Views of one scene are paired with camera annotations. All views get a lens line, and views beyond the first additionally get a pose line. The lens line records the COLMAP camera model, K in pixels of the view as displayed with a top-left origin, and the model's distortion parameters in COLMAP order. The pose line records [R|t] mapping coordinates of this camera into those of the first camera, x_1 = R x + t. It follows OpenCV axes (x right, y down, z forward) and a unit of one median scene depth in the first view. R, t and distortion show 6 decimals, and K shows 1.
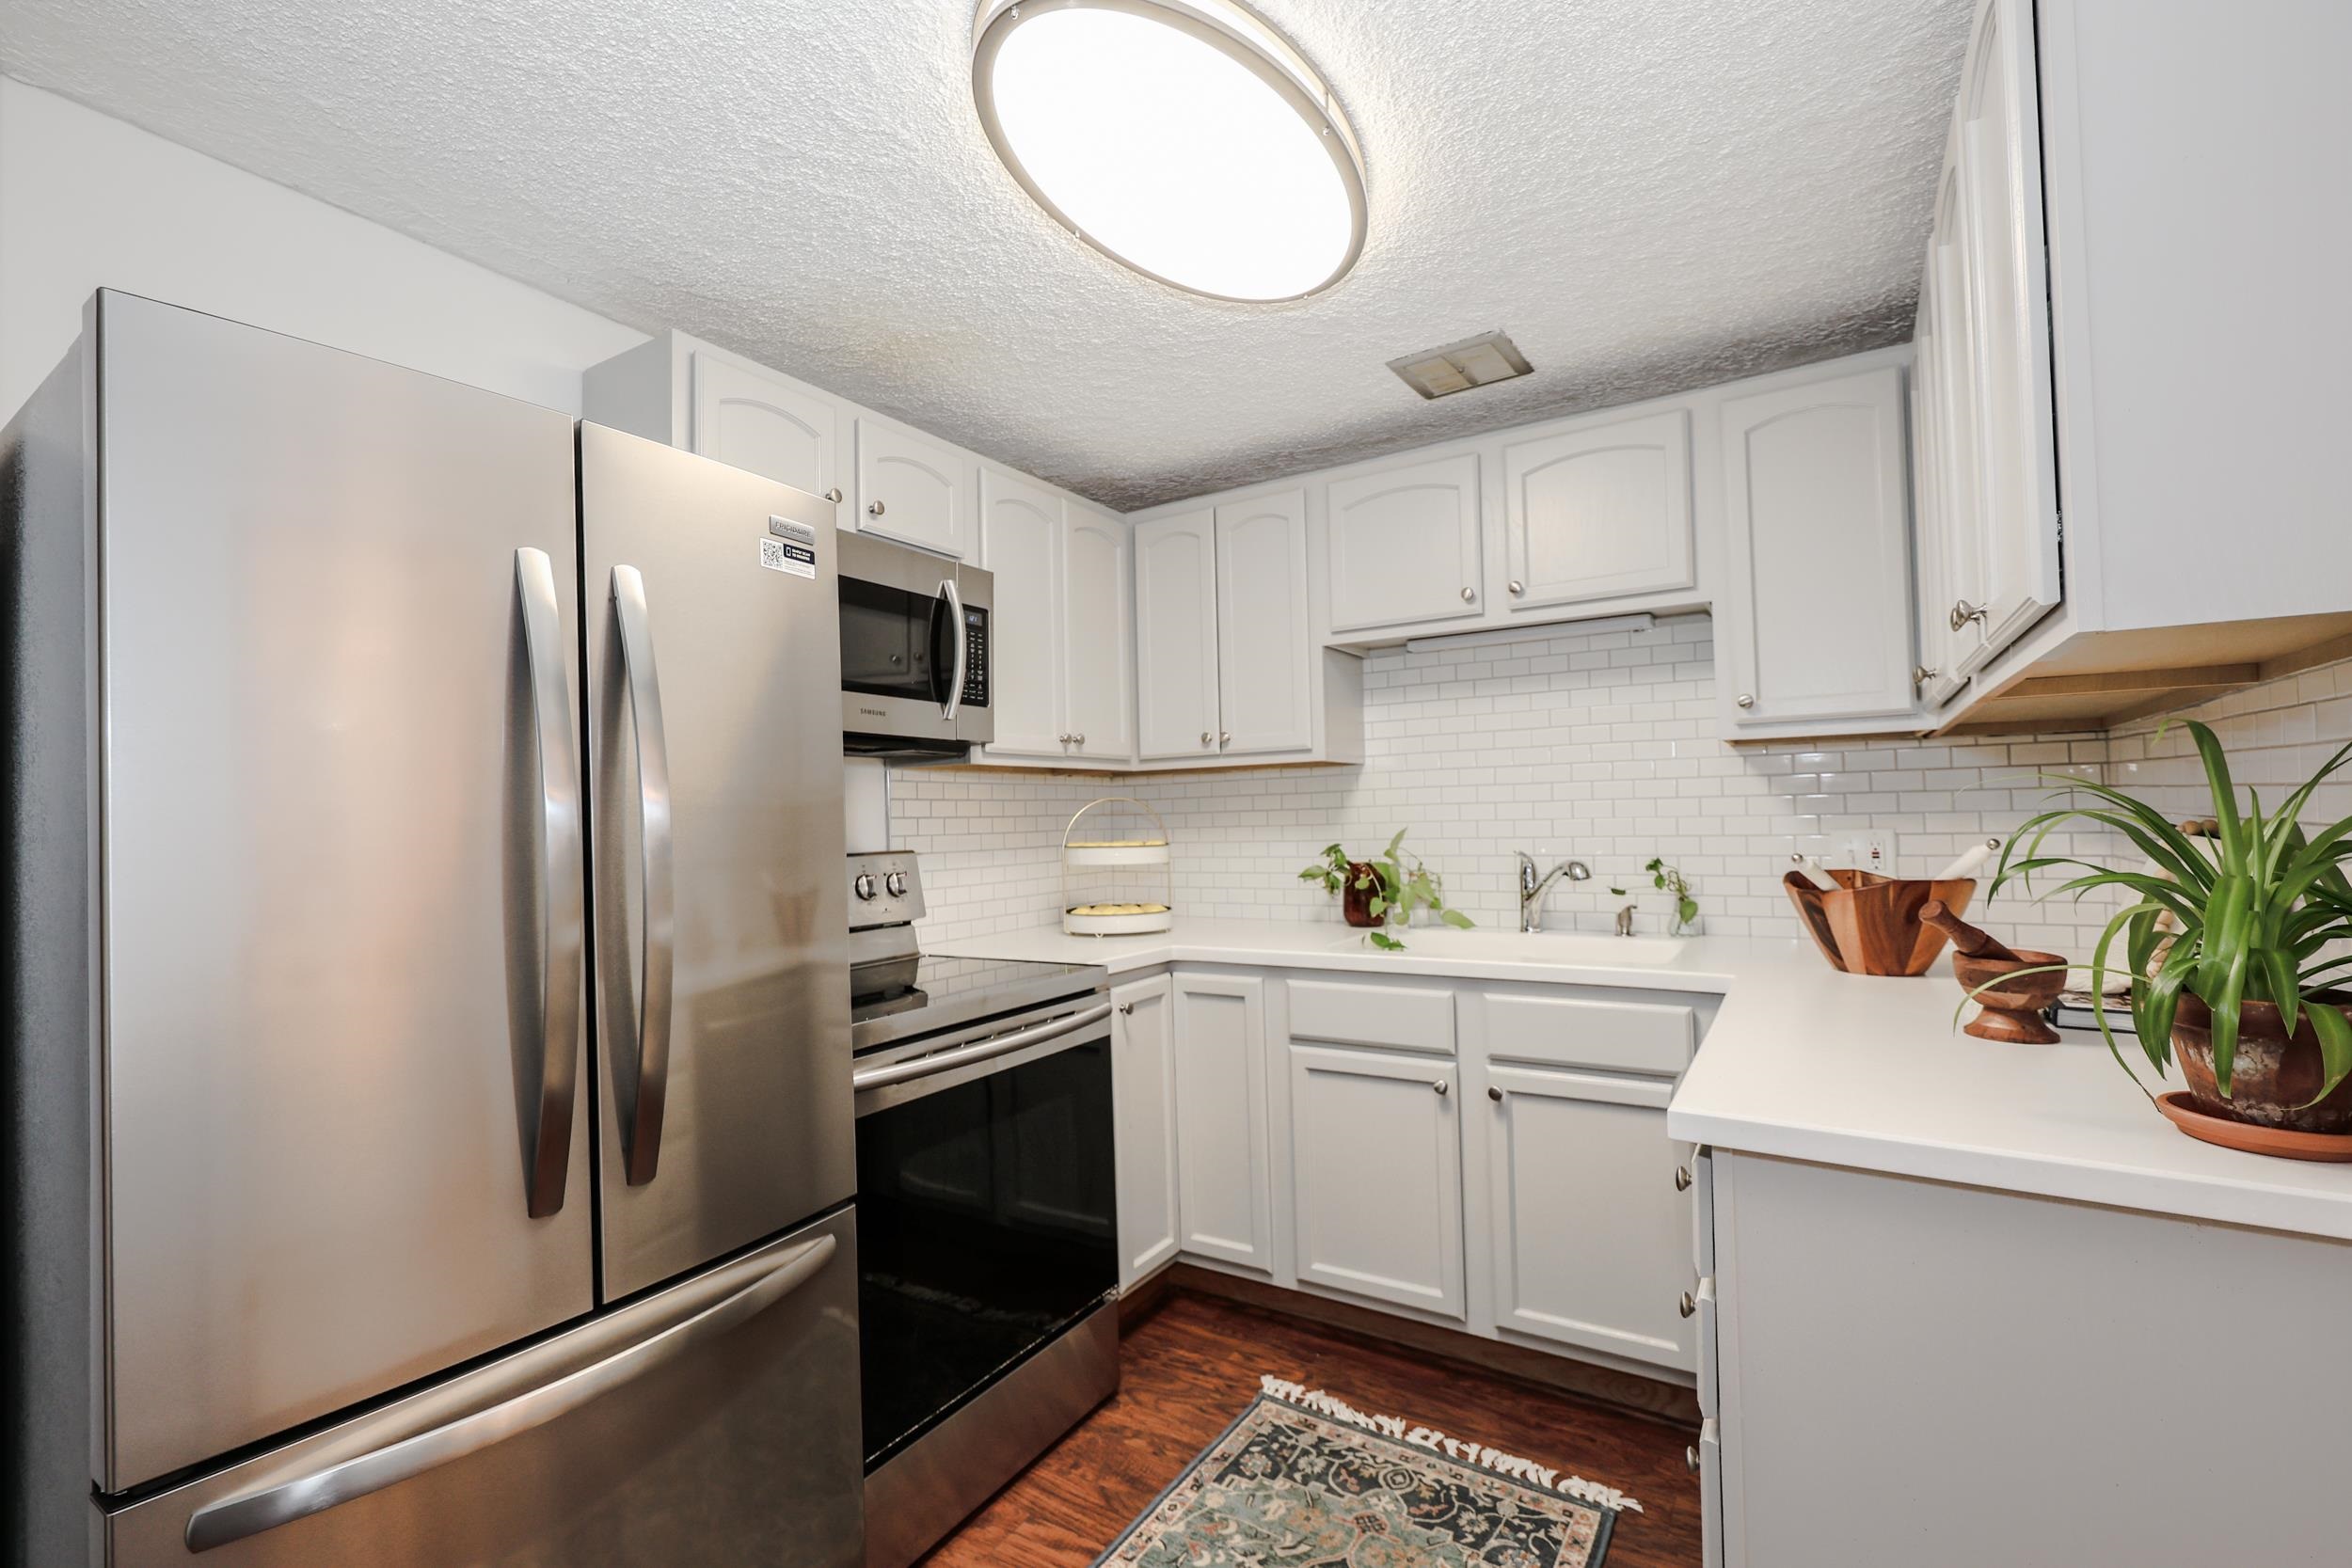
lens RADIAL K [[1016.9, 0, 1170.1], [0, 1016.9, 798.2], [0, 0, 1]] dist [-0.000290, 0.000121]
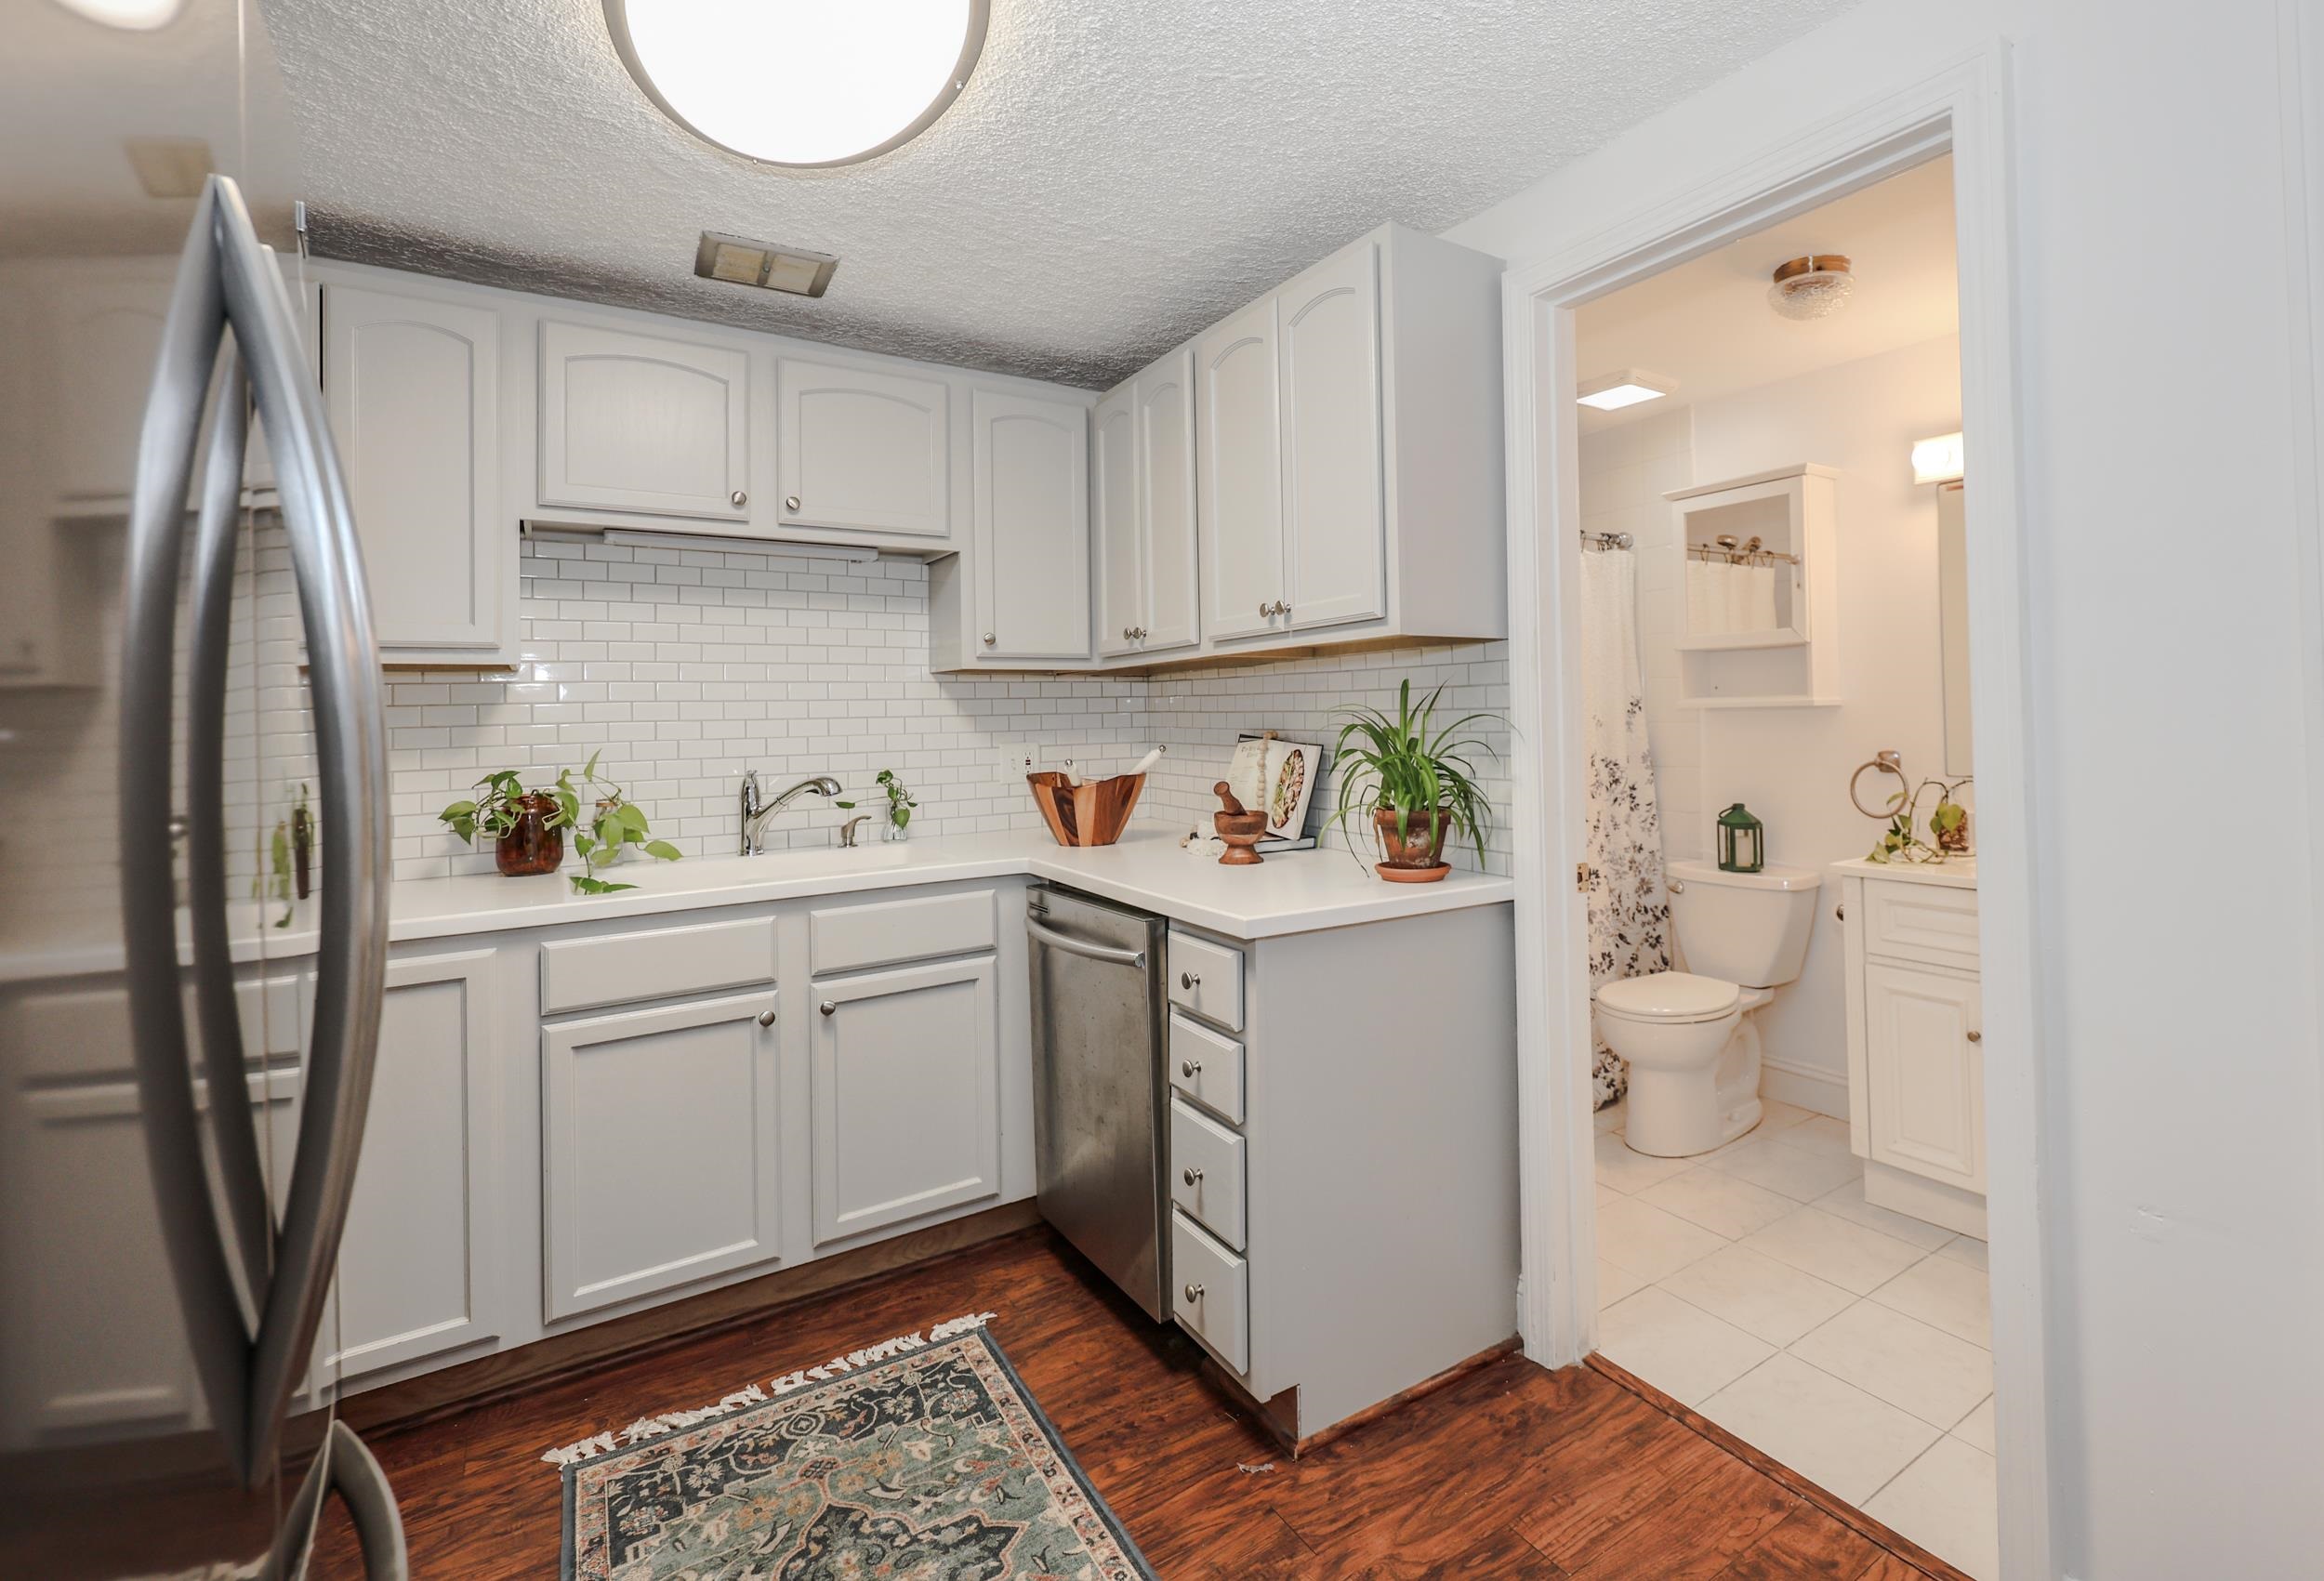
lens RADIAL K [[1061.2, 0, 1312.0], [0, 1061.2, 704.6], [0, 0, 1]] dist [-0.000142, 0.000197]
pose [[0.379428, 0.025165, 0.924879, -0.499581], [-0.004183, 0.999666, -0.025484, 0.016948], [-0.925212, 0.005801, 0.379407, 0.166316]]
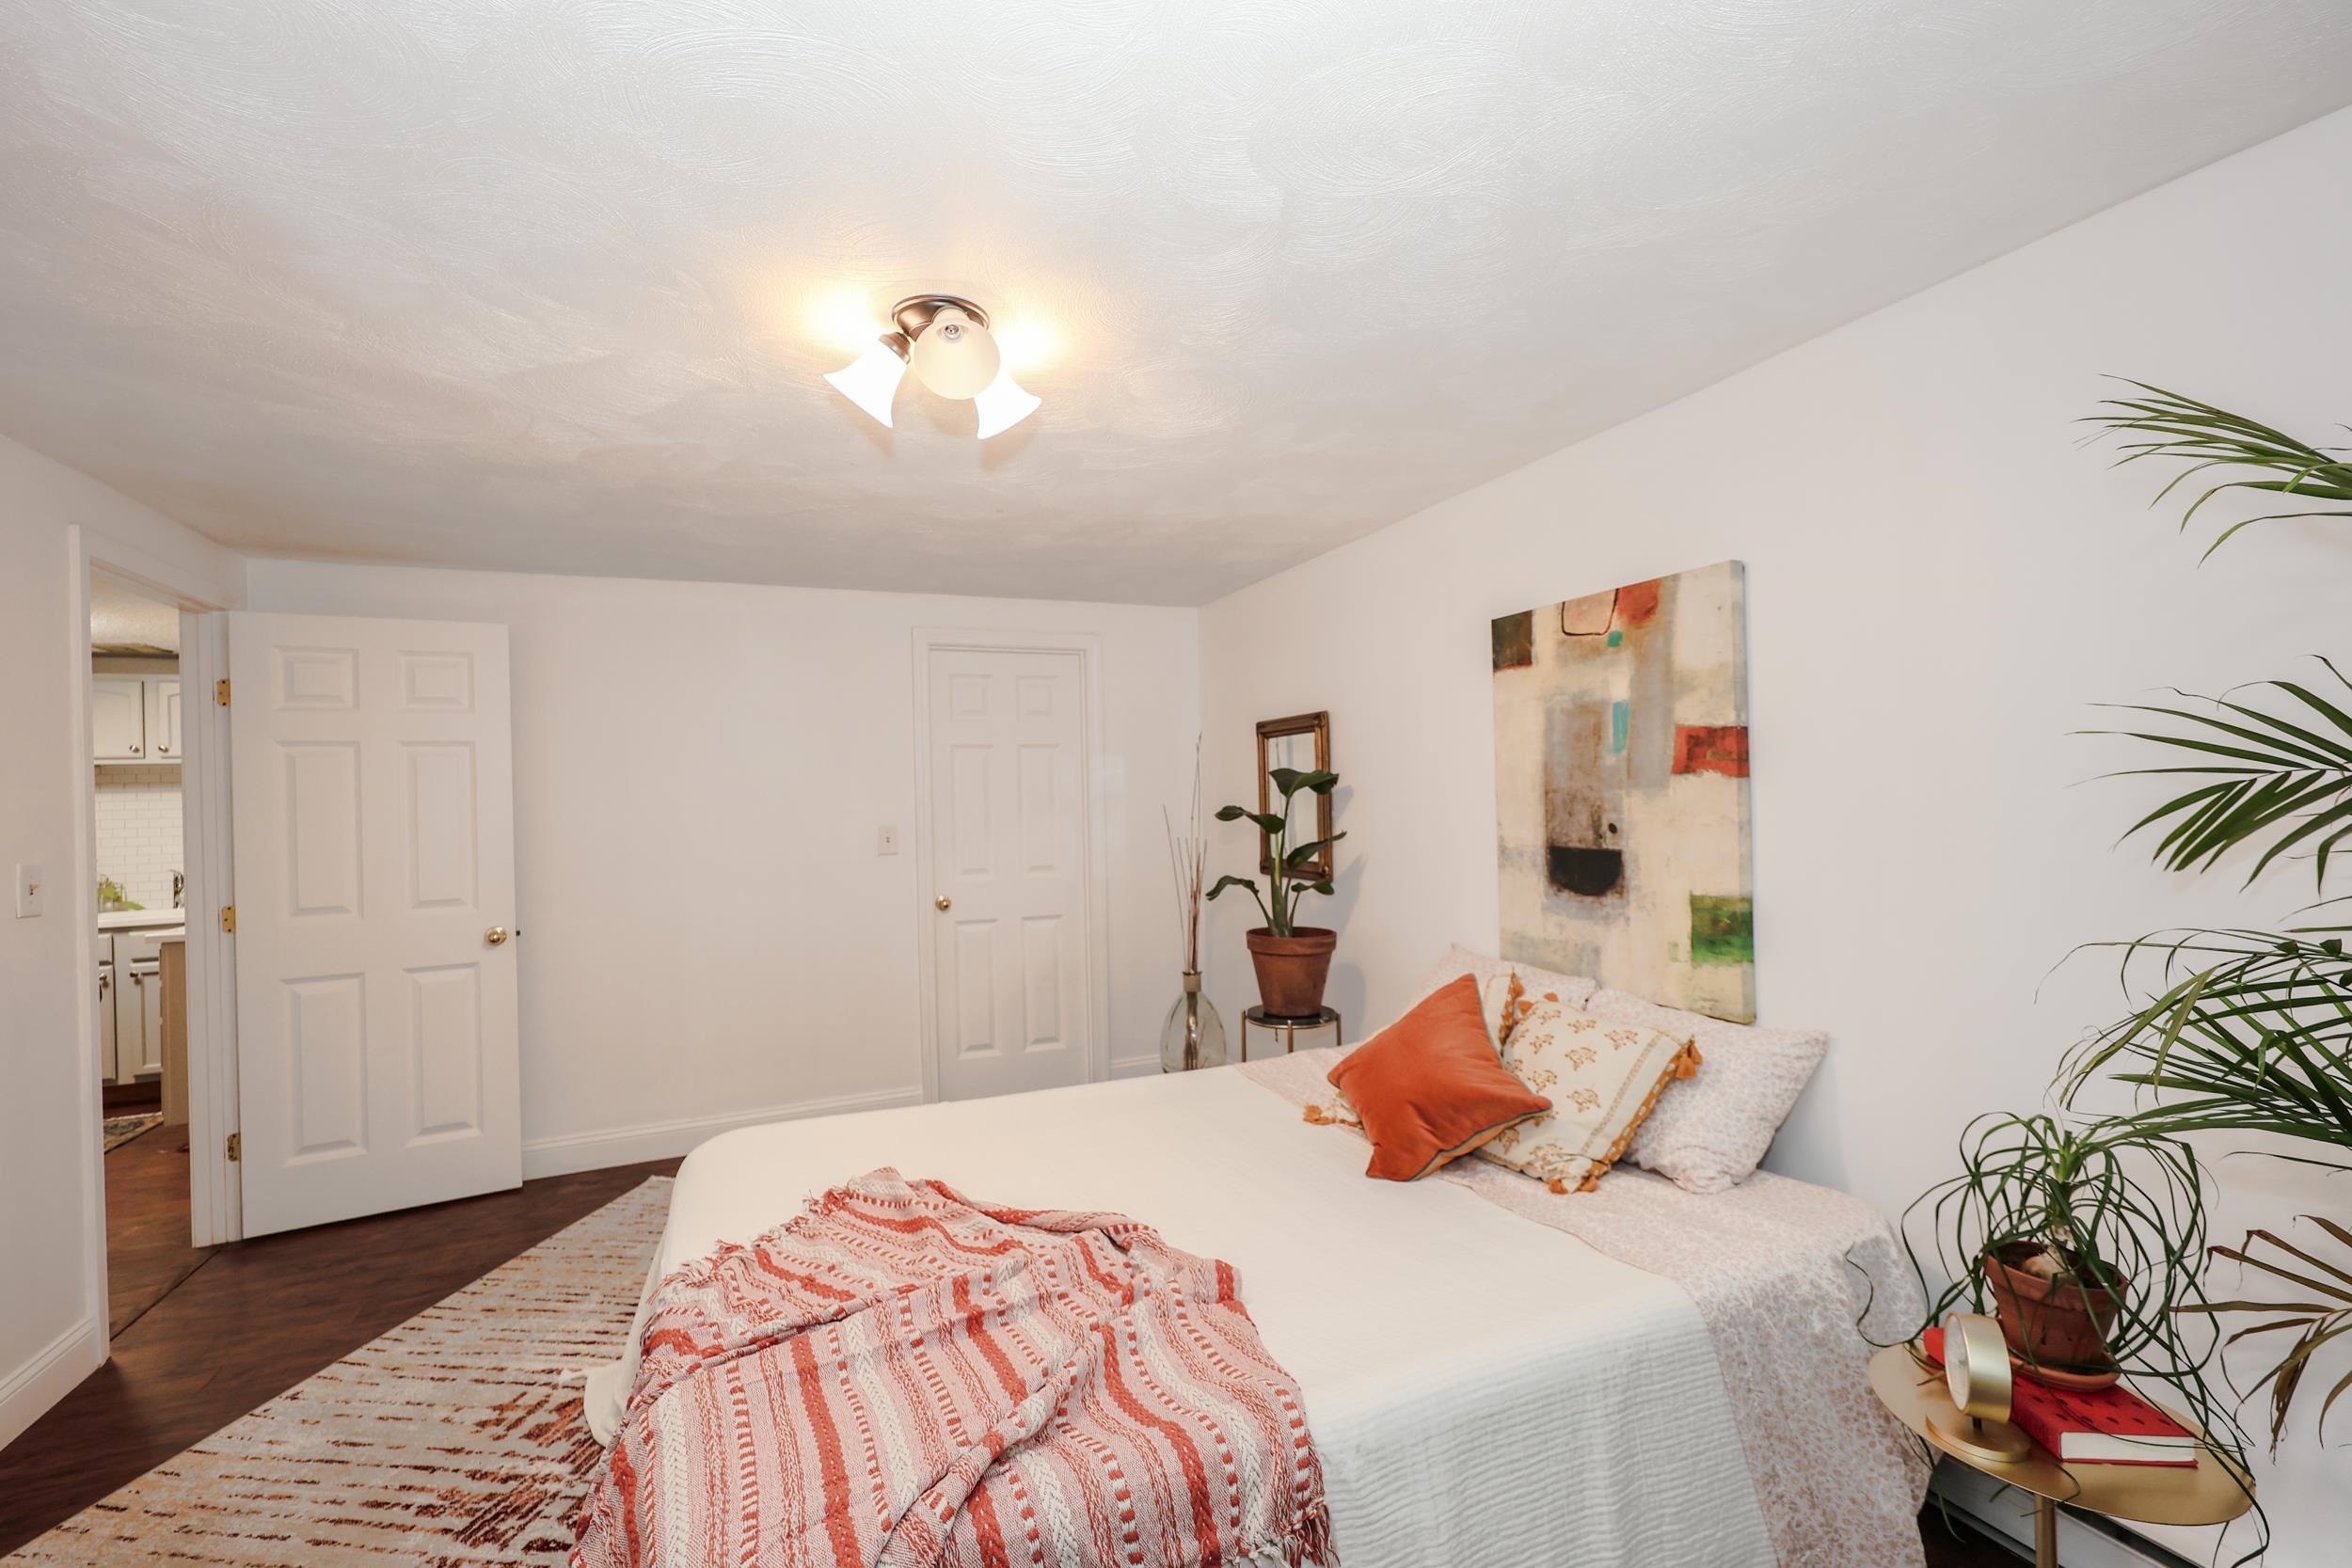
lens RADIAL K [[1016.9, 0, 1170.1], [0, 1016.9, 798.2], [0, 0, 1]] dist [-0.000290, 0.000121]
pose [[0.567598, 0.005777, 0.823286, -0.265113], [-0.001406, 0.999981, -0.006047, -0.107178], [-0.823305, 0.002275, 0.567595, -2.393427]]
